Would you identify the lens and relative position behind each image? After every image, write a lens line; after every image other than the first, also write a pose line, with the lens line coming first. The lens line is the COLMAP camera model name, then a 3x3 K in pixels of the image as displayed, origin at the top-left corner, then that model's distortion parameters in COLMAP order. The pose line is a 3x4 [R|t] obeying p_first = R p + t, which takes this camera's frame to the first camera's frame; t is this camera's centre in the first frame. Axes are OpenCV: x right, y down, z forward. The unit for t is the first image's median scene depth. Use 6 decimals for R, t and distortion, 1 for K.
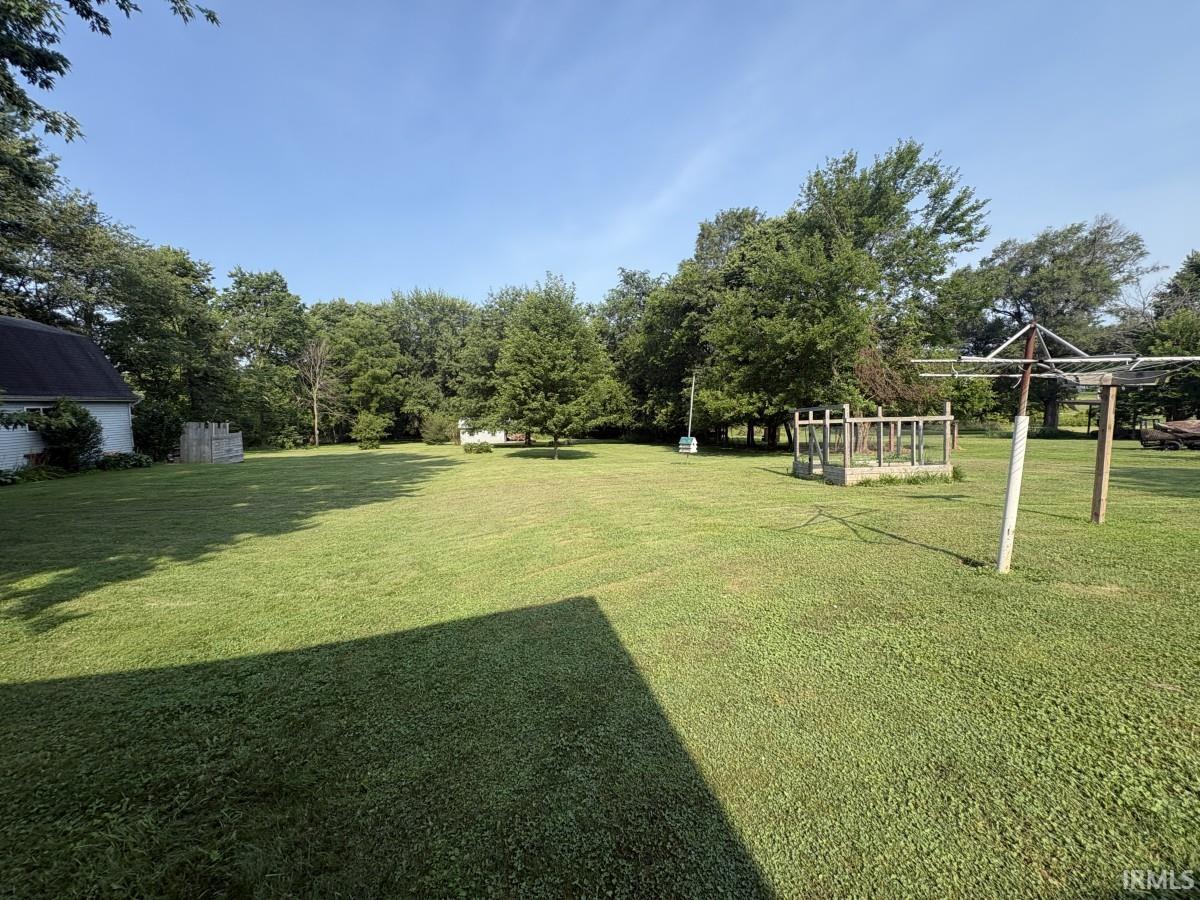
lens RADIAL K [[476.5, 0, 600.2], [0, 476.5, 448.3], [0, 0, 1]] dist [-0.000169, 0.000066]
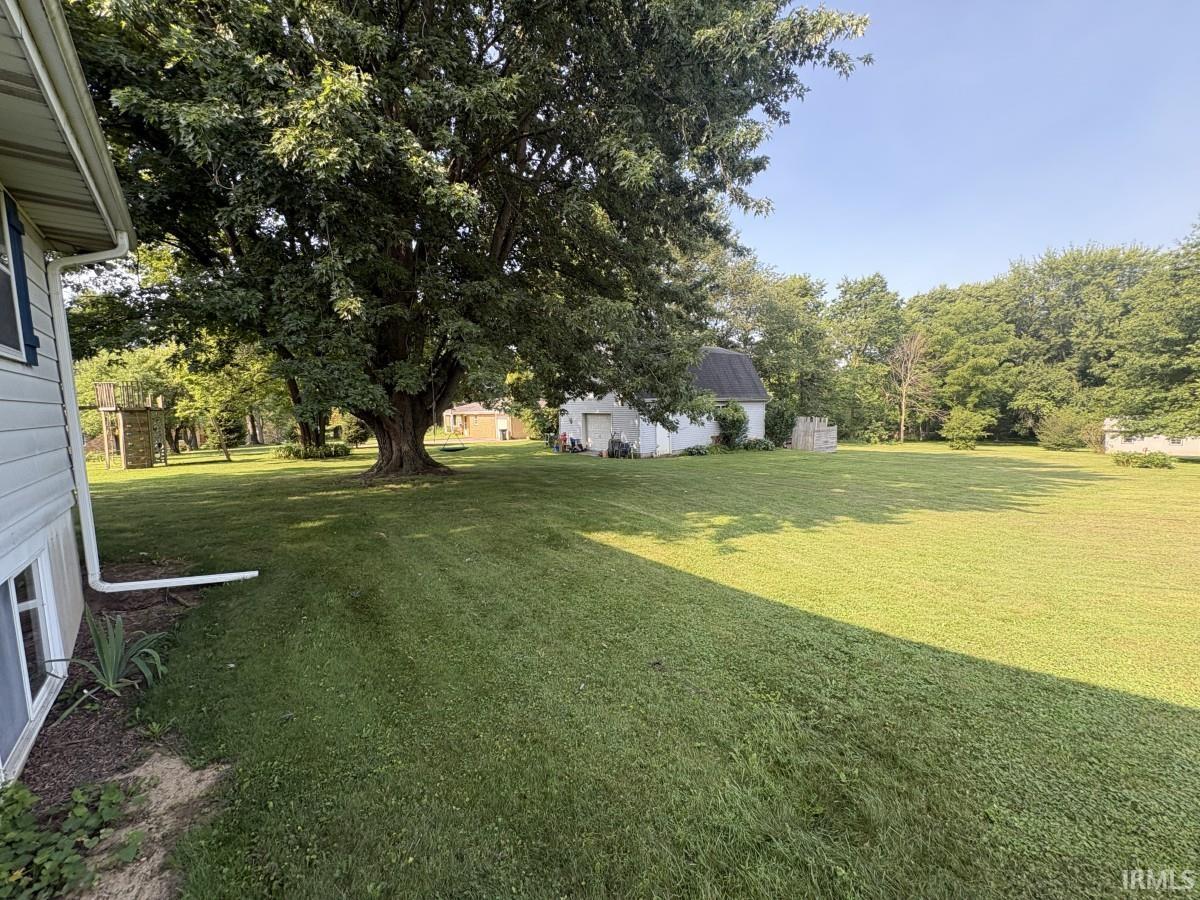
lens RADIAL K [[476.5, 0, 600.2], [0, 476.5, 448.3], [0, 0, 1]] dist [-0.000169, 0.000066]
pose [[0.455470, 0.073430, -0.887218, -0.004302], [-0.066037, 0.996634, 0.048584, 0.000442], [0.887799, 0.036461, 0.458786, -0.006701]]
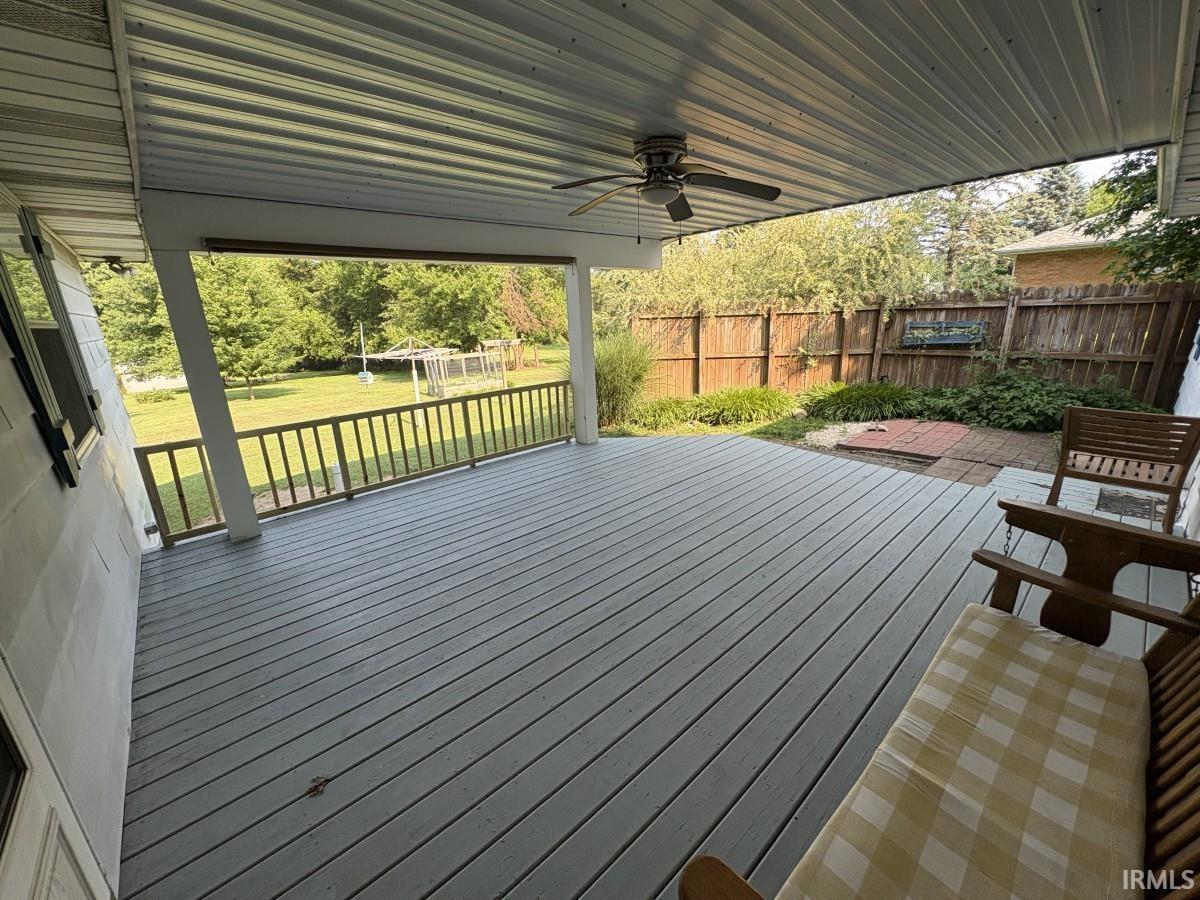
lens RADIAL K [[476.5, 0, 600.2], [0, 476.5, 448.3], [0, 0, 1]] dist [-0.000169, 0.000066]
pose [[0.874431, -0.161590, 0.457448, 0.052305], [0.080497, 0.978156, 0.191653, -0.008115], [-0.478425, -0.130764, 0.868338, -0.201432]]
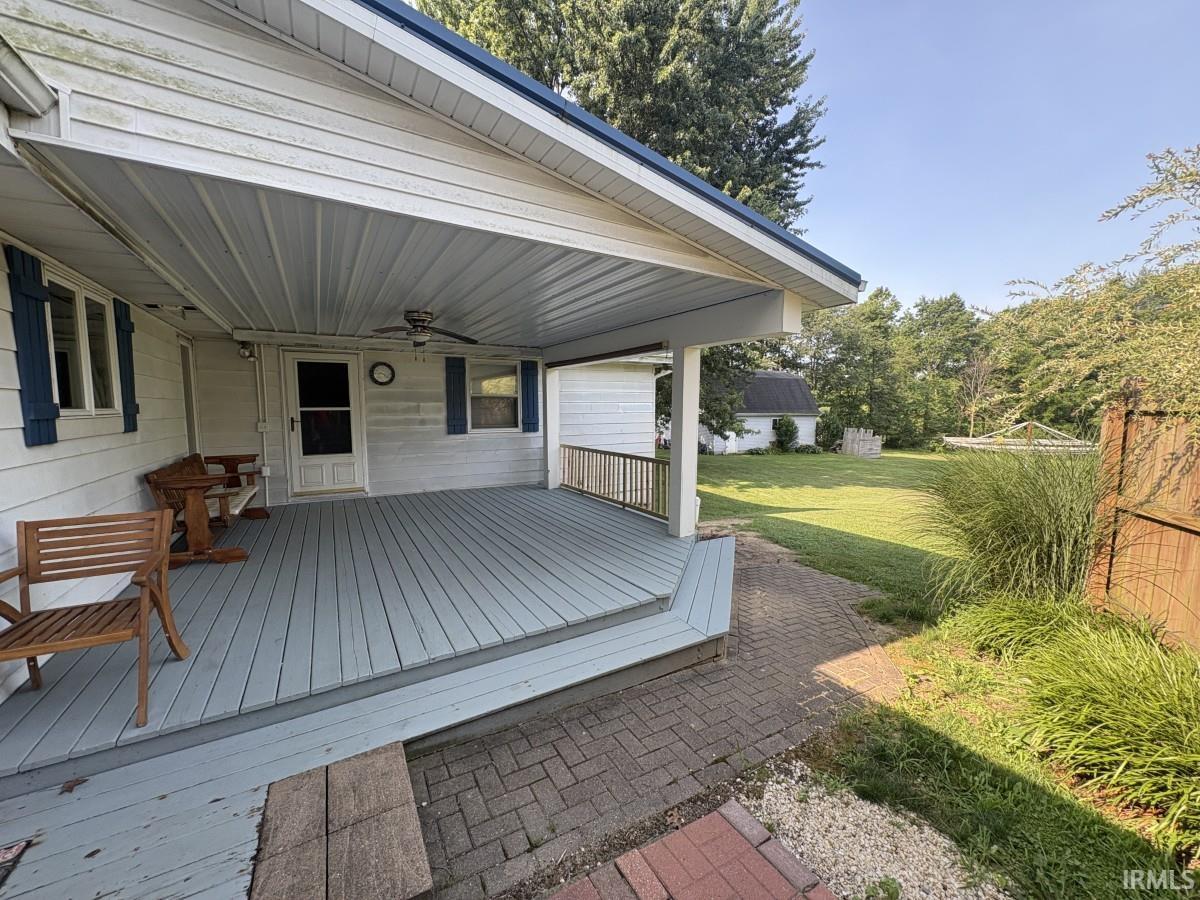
lens RADIAL K [[476.5, 0, 600.2], [0, 476.5, 448.3], [0, 0, 1]] dist [-0.000169, 0.000066]
pose [[0.294021, 0.096299, -0.950936, 0.231074], [-0.096984, 0.992782, 0.070550, -0.013381], [0.950866, 0.071483, 0.301238, -0.135008]]
